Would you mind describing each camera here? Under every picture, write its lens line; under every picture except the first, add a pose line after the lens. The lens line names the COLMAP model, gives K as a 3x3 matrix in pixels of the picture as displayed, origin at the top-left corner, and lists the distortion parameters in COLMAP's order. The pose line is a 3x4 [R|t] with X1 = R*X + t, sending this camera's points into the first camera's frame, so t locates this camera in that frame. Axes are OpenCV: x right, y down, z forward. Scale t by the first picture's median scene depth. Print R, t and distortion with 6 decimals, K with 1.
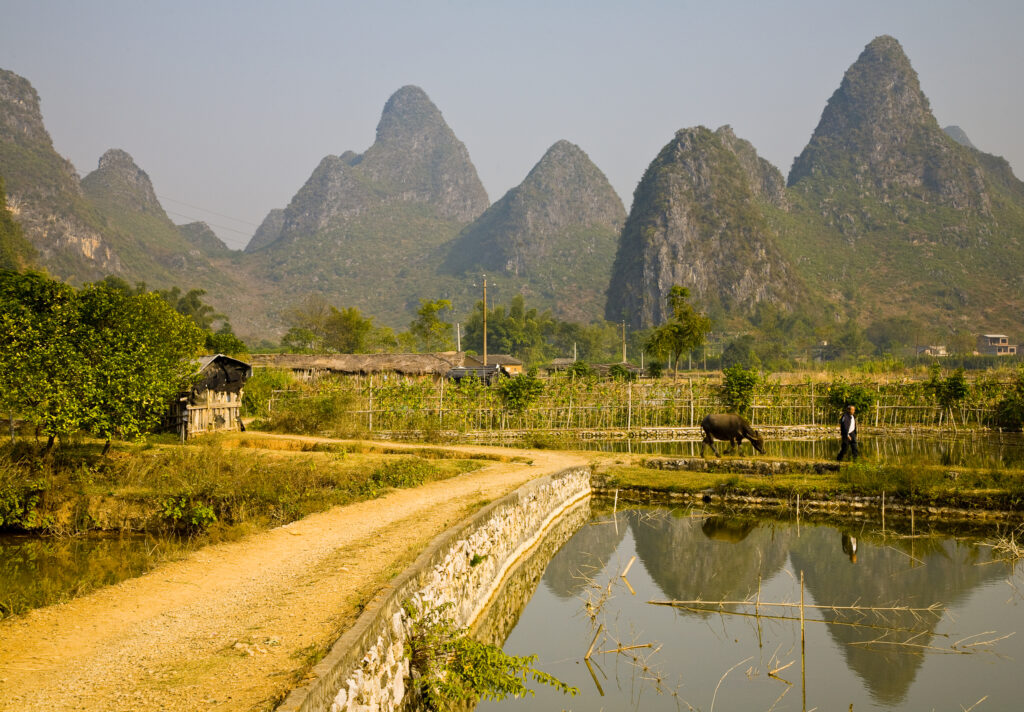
lens RADIAL K [[1670.9, 0, 519.7], [0, 1670.9, 355.7], [0, 0, 1]] dist [0.198680, 0.000000]
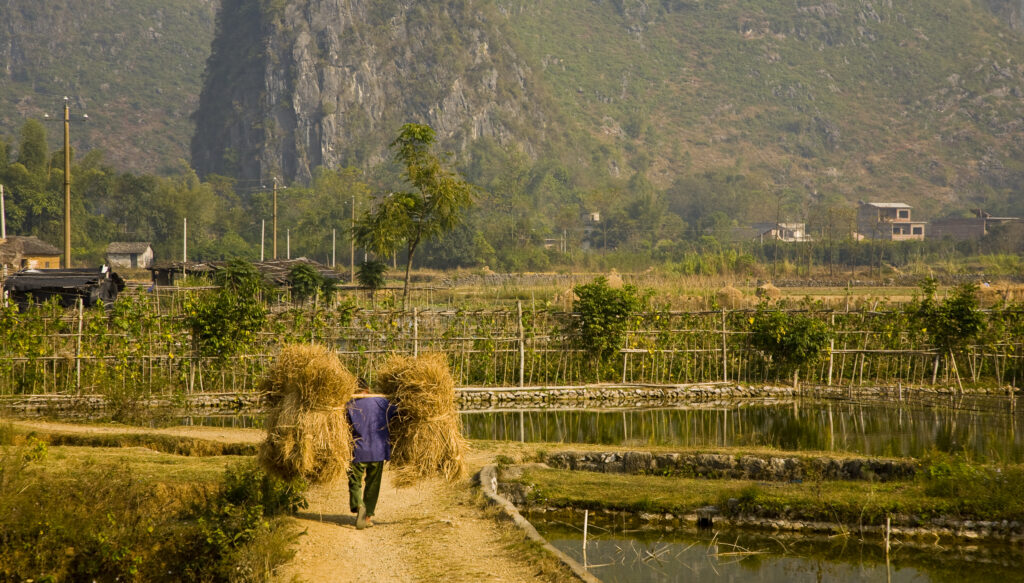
lens RADIAL K [[3116.4, 0, 515.1], [0, 3116.4, 292.2], [0, 0, 1]] dist [0.785457, 0.000000]
pose [[0.987027, 0.004001, 0.160505, -0.008112], [-0.007006, 0.999811, 0.018161, -0.001018], [-0.160402, -0.019050, 0.986868, -0.005583]]
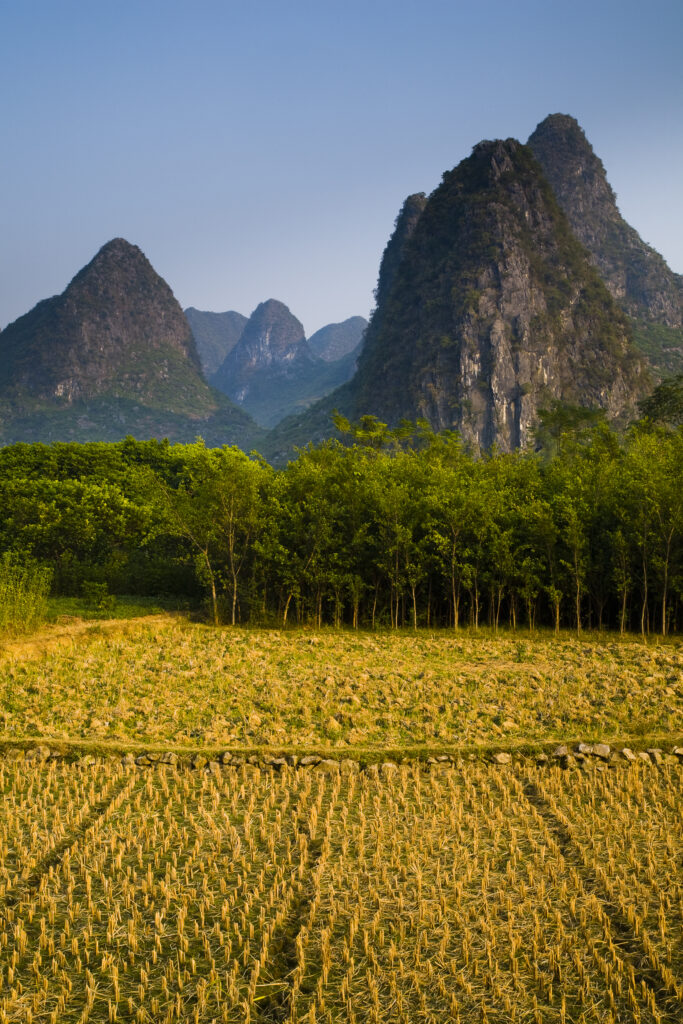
lens RADIAL K [[1378.2, 0, 341.3], [0, 1378.2, 507.8], [0, 0, 1]] dist [0.146163, 0.000000]
pose [[0.956404, 0.006695, 0.291970, -0.107782], [-0.006036, 0.999977, -0.003160, 0.002367], [-0.291985, 0.001260, 0.956422, 0.548829]]
